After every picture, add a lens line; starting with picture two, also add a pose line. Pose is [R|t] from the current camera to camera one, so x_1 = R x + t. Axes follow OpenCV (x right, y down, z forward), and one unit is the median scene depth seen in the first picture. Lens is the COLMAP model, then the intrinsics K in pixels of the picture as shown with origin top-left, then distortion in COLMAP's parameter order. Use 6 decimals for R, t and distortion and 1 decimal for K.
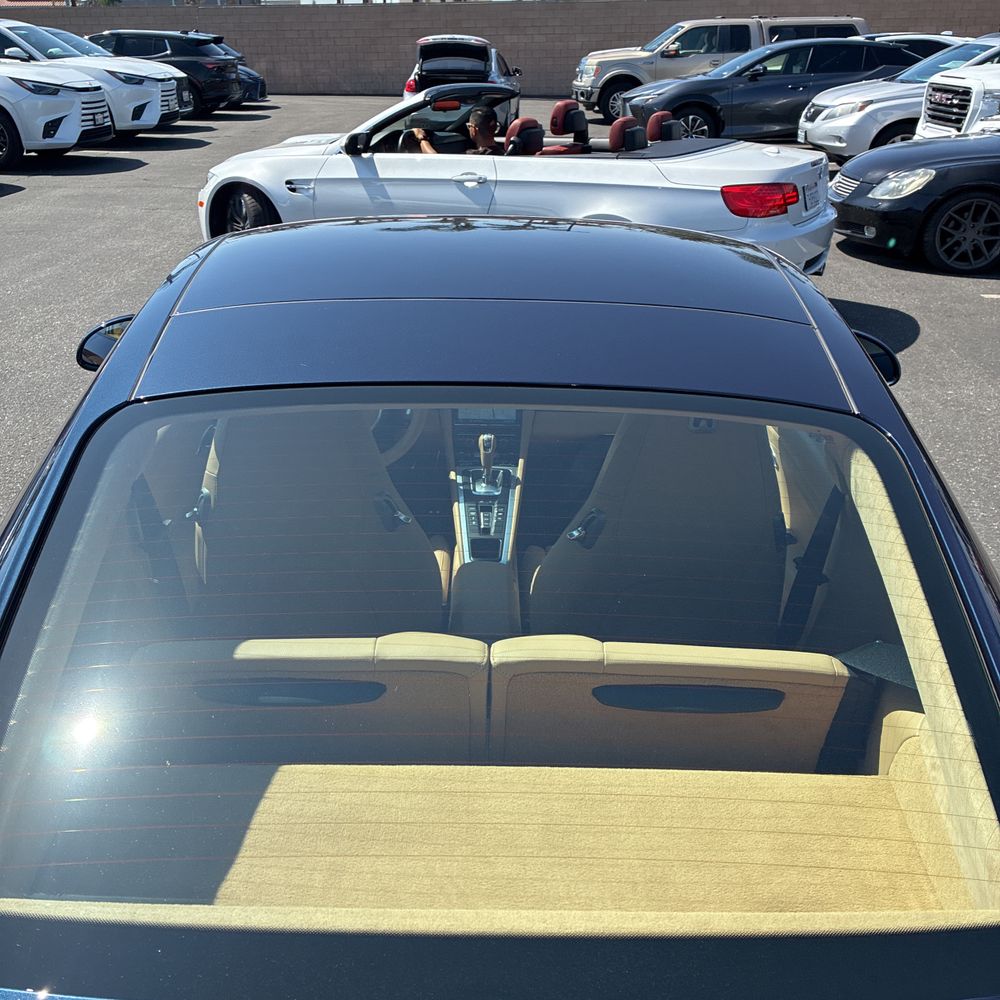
lens RADIAL K [[1021.6, 0, 488.9], [0, 1021.6, 490.8], [0, 0, 1]] dist [0.022457, 0.000000]
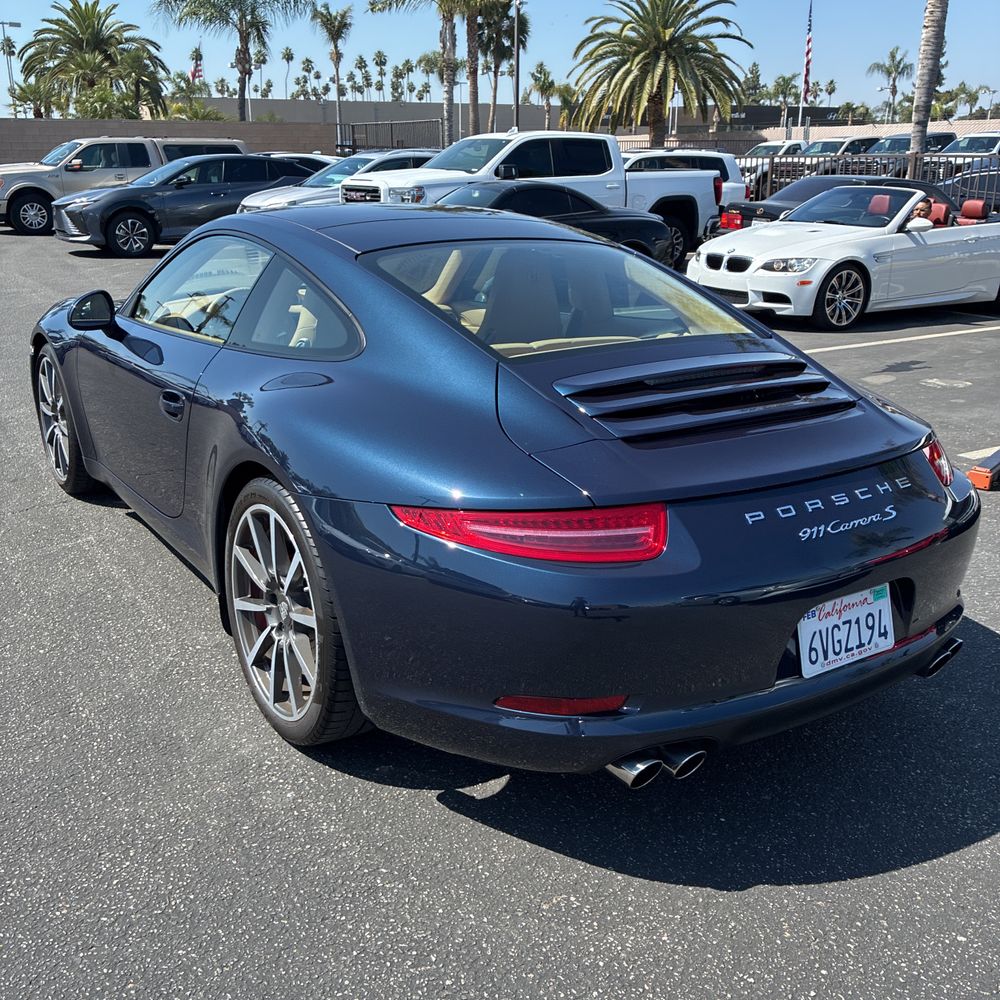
lens RADIAL K [[1021.6, 0, 478.4], [0, 1021.6, 510.2], [0, 0, 1]] dist [0.022457, 0.000000]
pose [[0.830368, -0.177300, 0.528256, -0.131026], [0.224295, 0.974185, -0.025602, 0.050536], [-0.510079, 0.139744, 0.848699, -0.081827]]
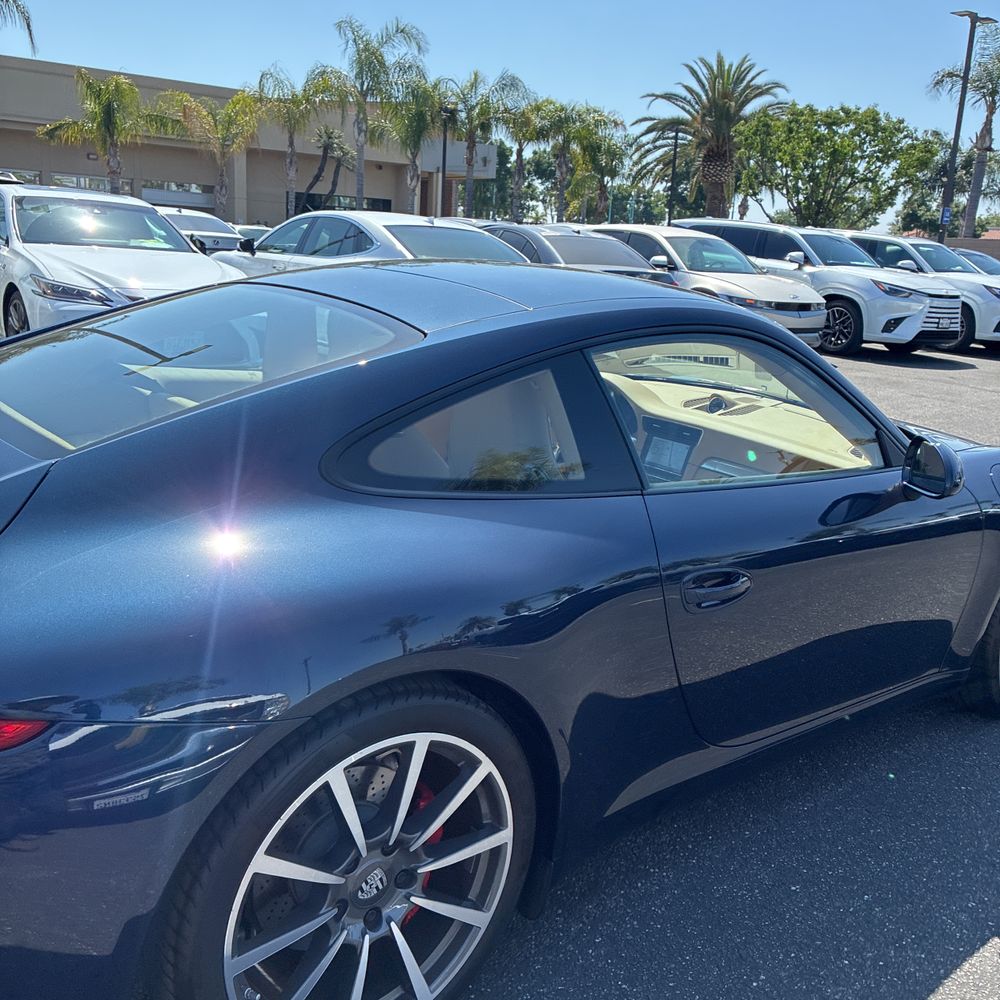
lens RADIAL K [[1021.6, 0, 494.2], [0, 1021.6, 504.6], [0, 0, 1]] dist [0.022457, 0.000000]
pose [[0.627979, 0.236765, -0.741340, 0.152604], [-0.375516, 0.926550, -0.022178, 0.013150], [0.681638, 0.292312, 0.670763, 0.014812]]
